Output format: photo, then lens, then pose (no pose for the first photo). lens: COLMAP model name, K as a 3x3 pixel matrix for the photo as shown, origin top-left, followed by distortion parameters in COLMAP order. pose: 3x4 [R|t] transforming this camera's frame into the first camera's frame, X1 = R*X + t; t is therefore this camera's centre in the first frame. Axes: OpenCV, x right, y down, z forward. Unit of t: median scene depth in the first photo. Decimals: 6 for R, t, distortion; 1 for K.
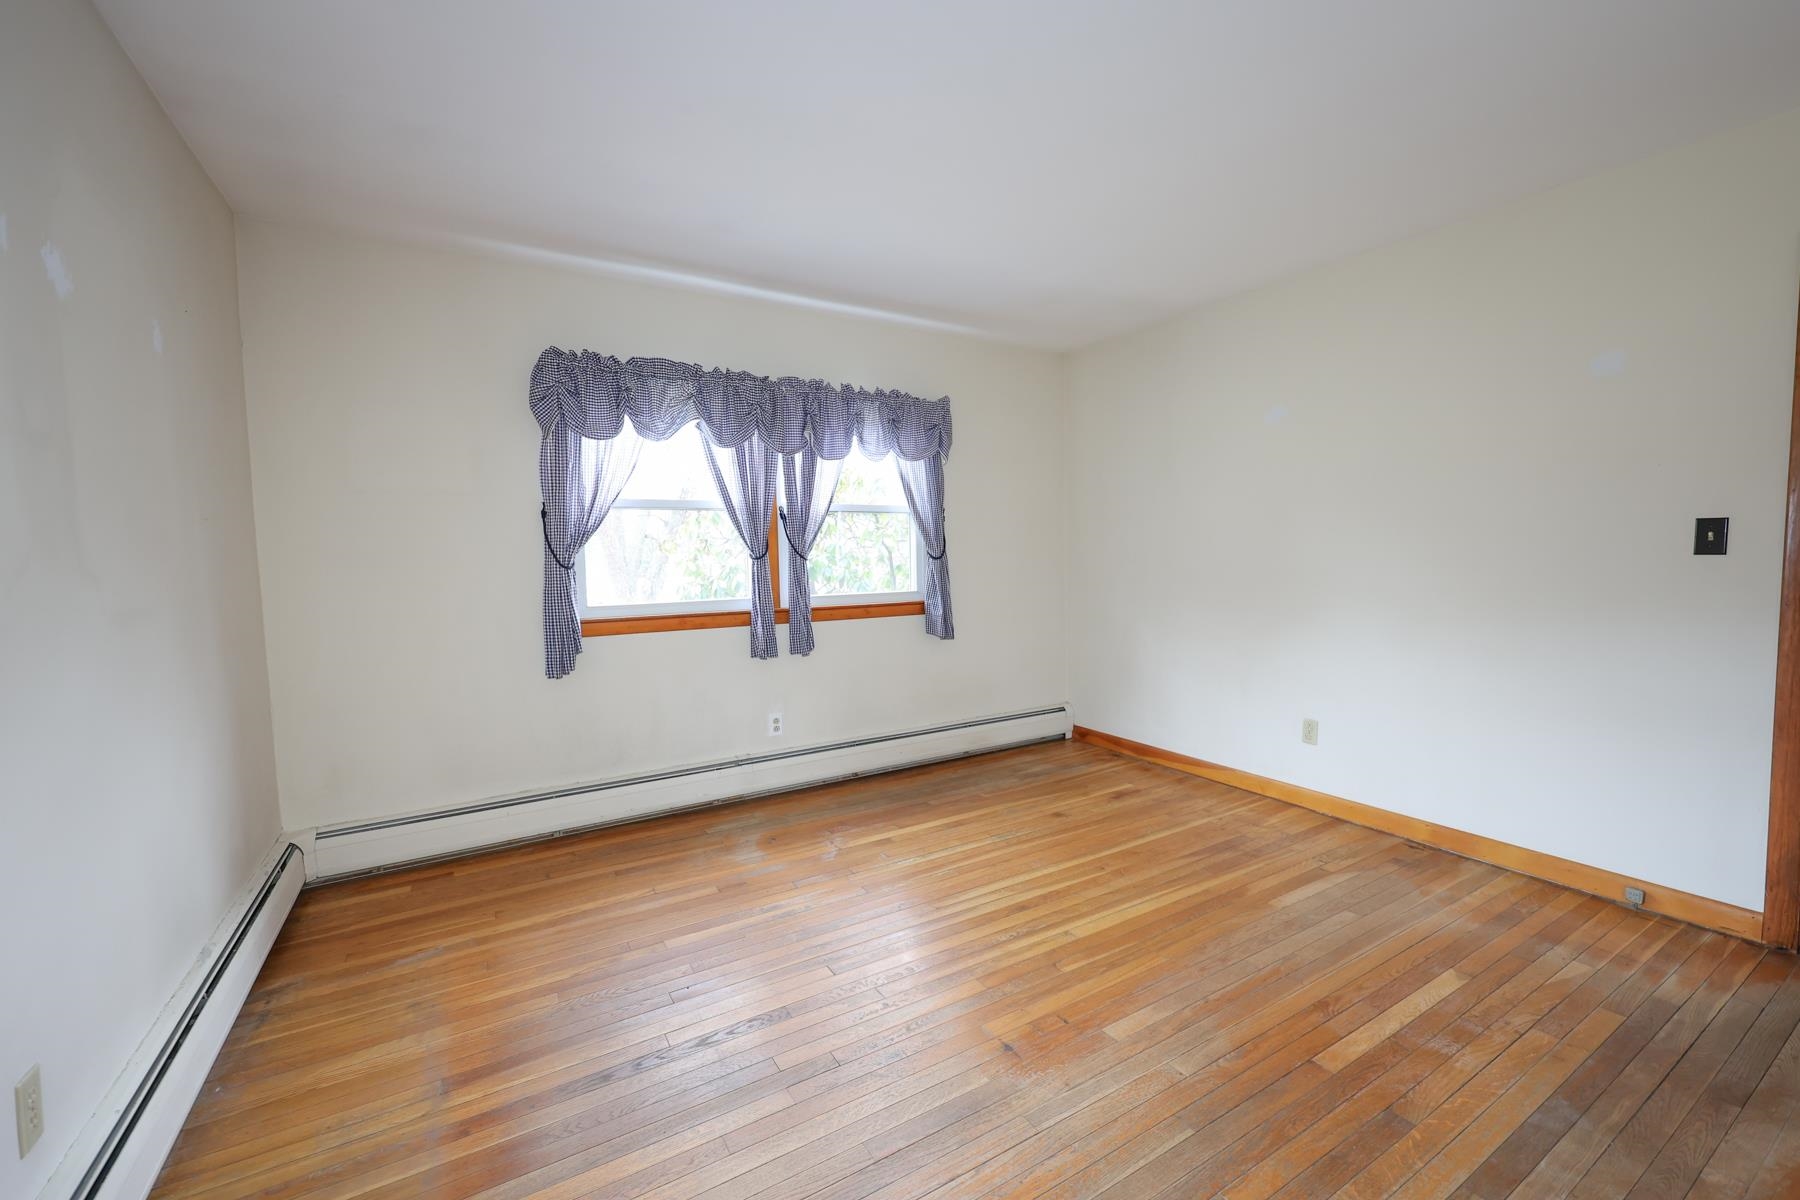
lens RADIAL K [[731.5, 0, 900.0], [0, 731.5, 600.0], [0, 0, 1]] dist [-0.001081, -0.000086]
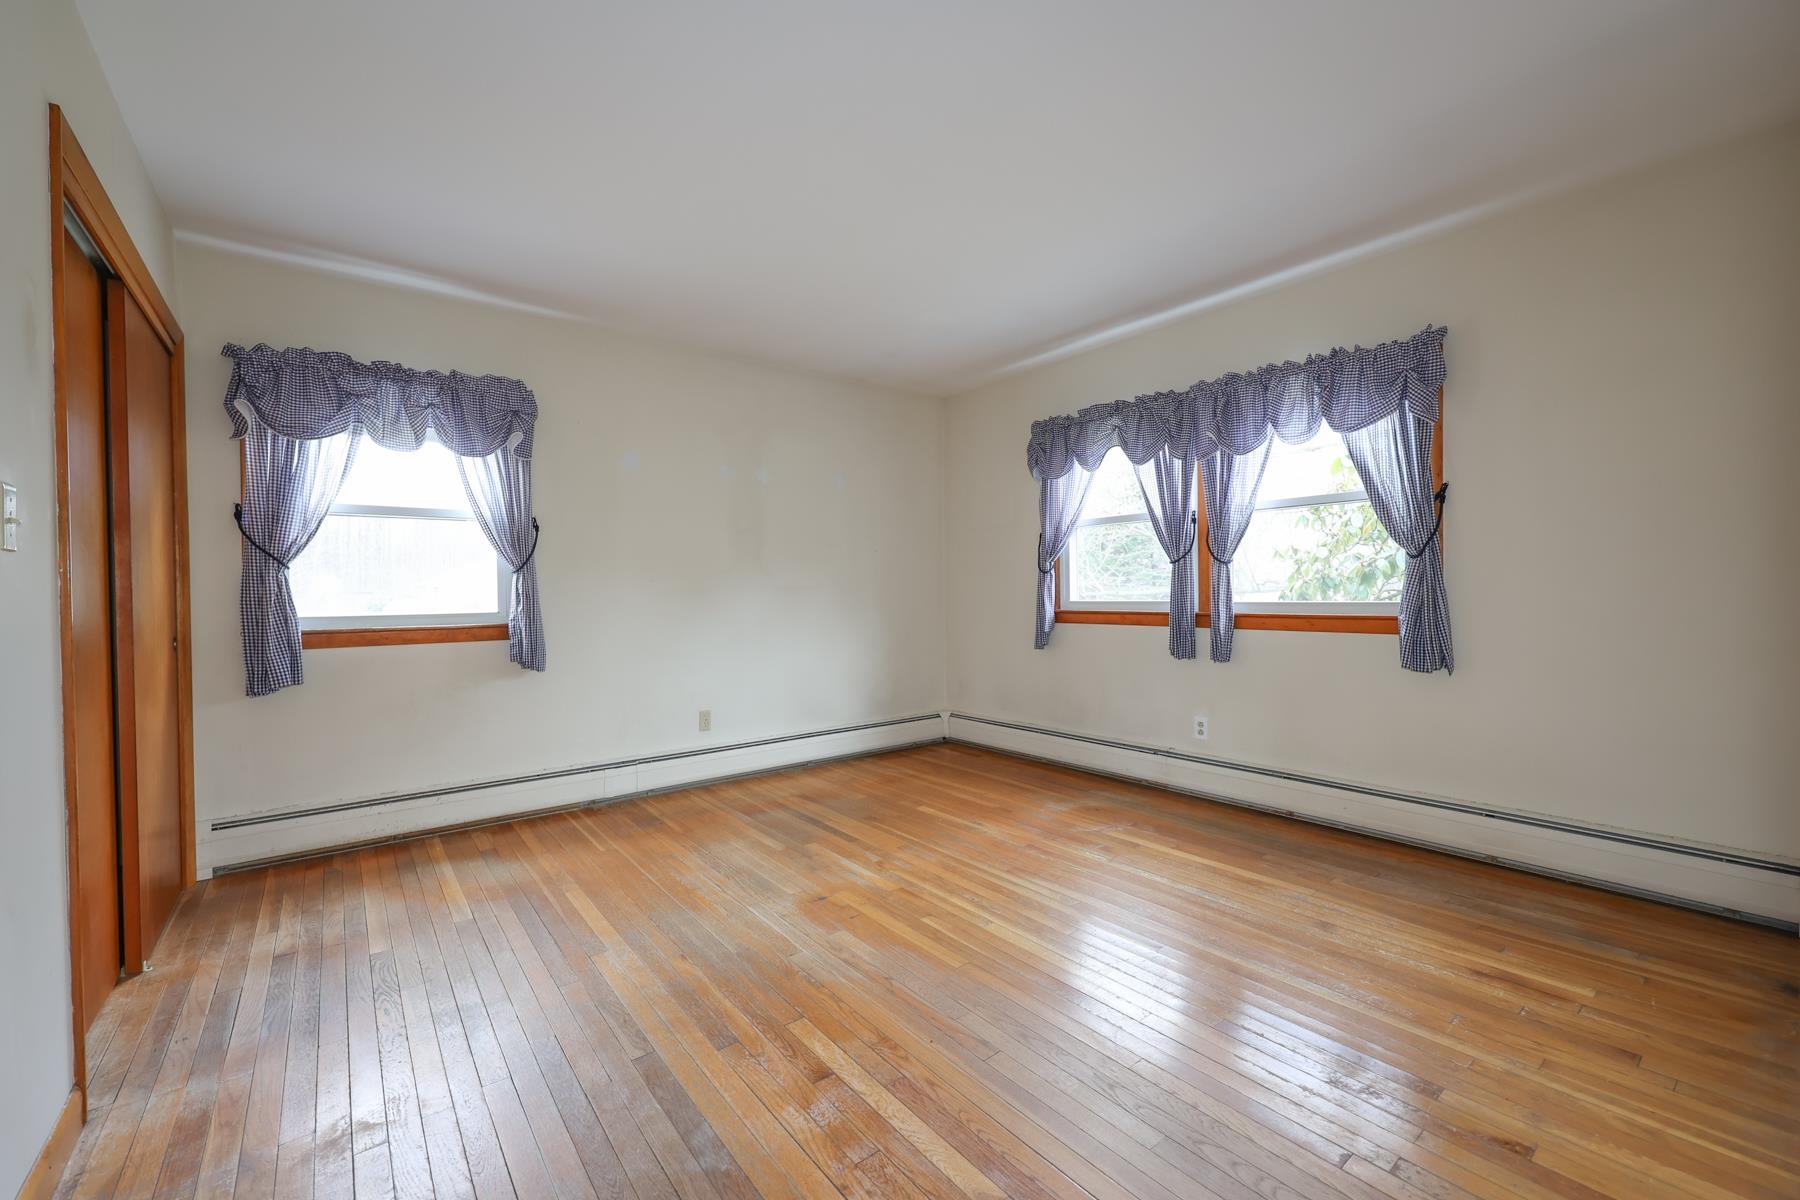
lens RADIAL K [[731.5, 0, 900.0], [0, 731.5, 600.0], [0, 0, 1]] dist [-0.001081, -0.000086]
pose [[0.120691, 0.029809, -0.992242, 0.866694], [-0.049948, 0.998465, 0.023921, -0.009144], [0.991433, 0.046673, 0.121994, 0.520864]]
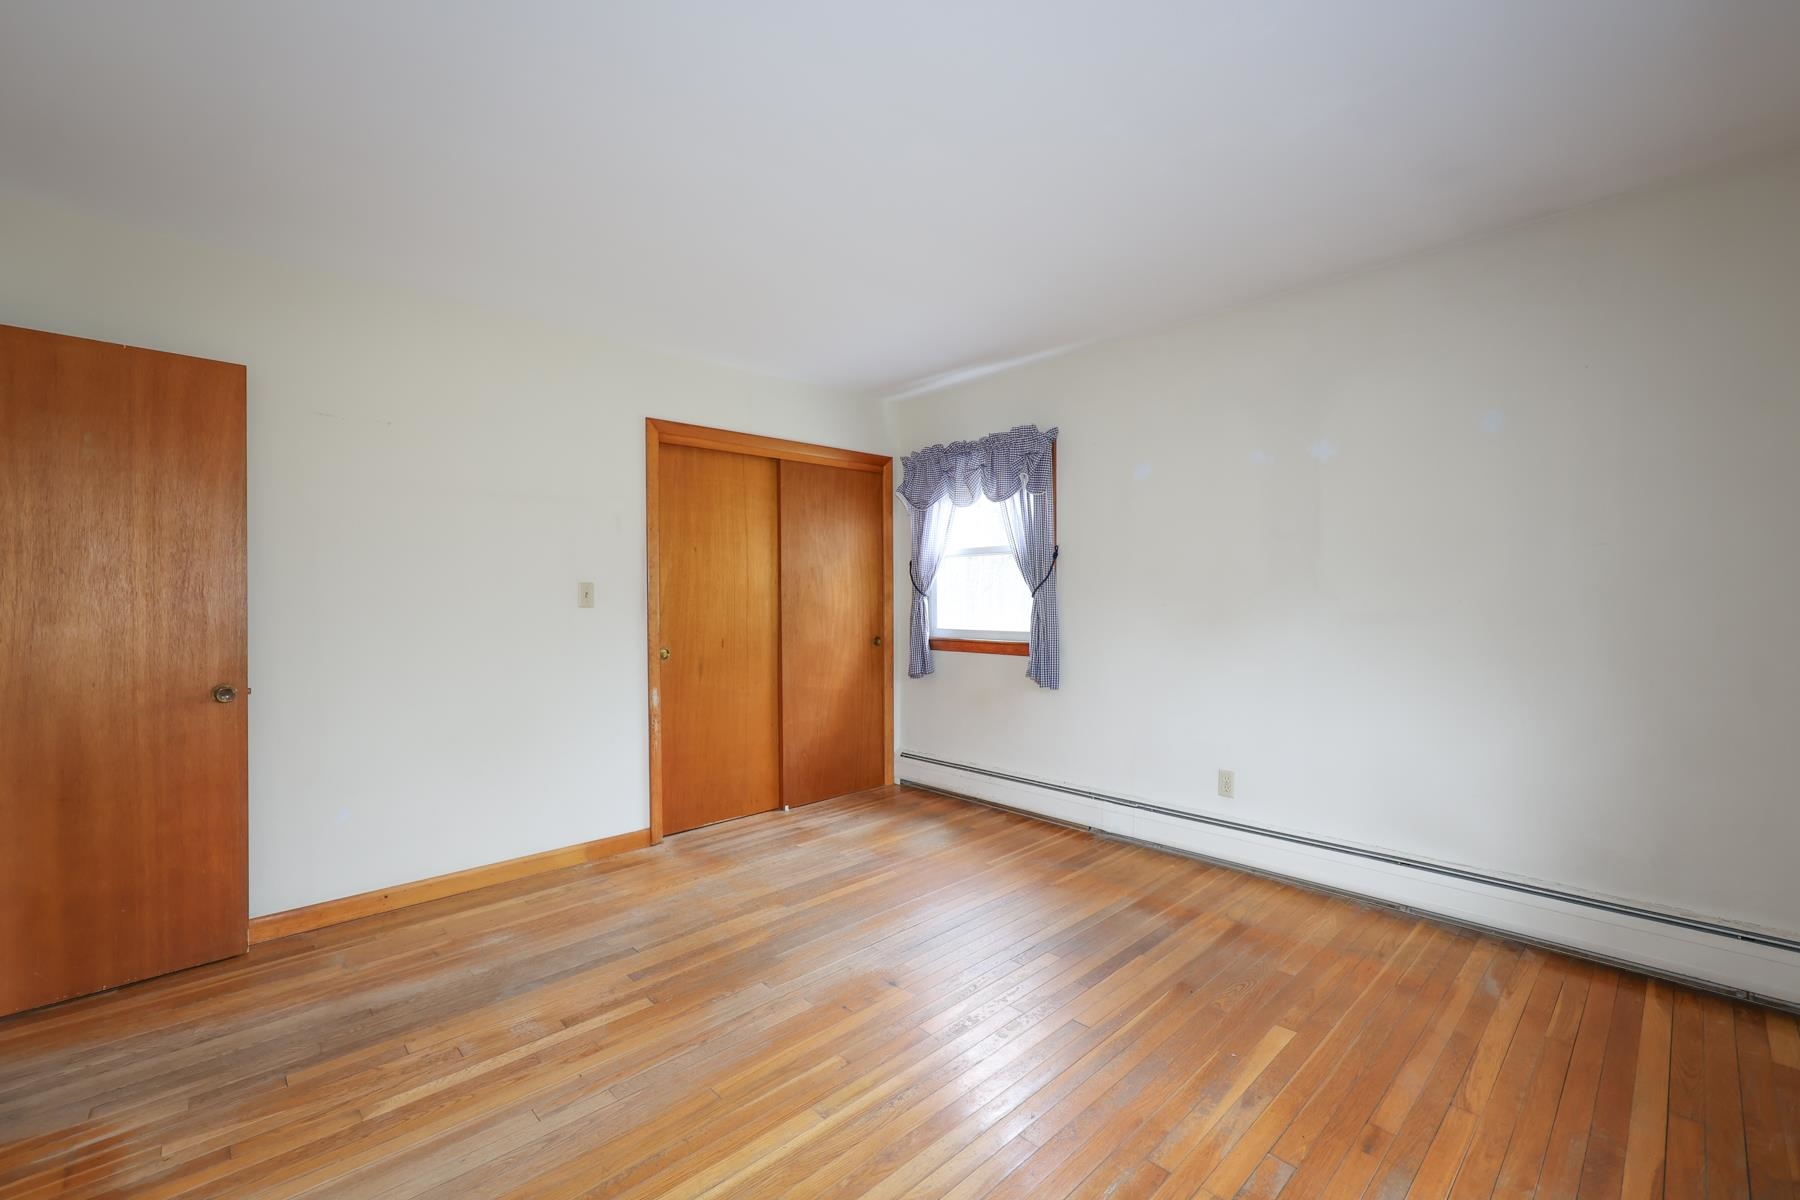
lens RADIAL K [[739.8, 0, 904.6], [0, 739.8, 595.7], [0, 0, 1]] dist [0.000598, 0.000155]
pose [[-0.976437, 0.027772, -0.214008, 0.210572], [0.014708, 0.997943, 0.062394, -0.076021], [0.215300, 0.057776, -0.974837, 1.217502]]
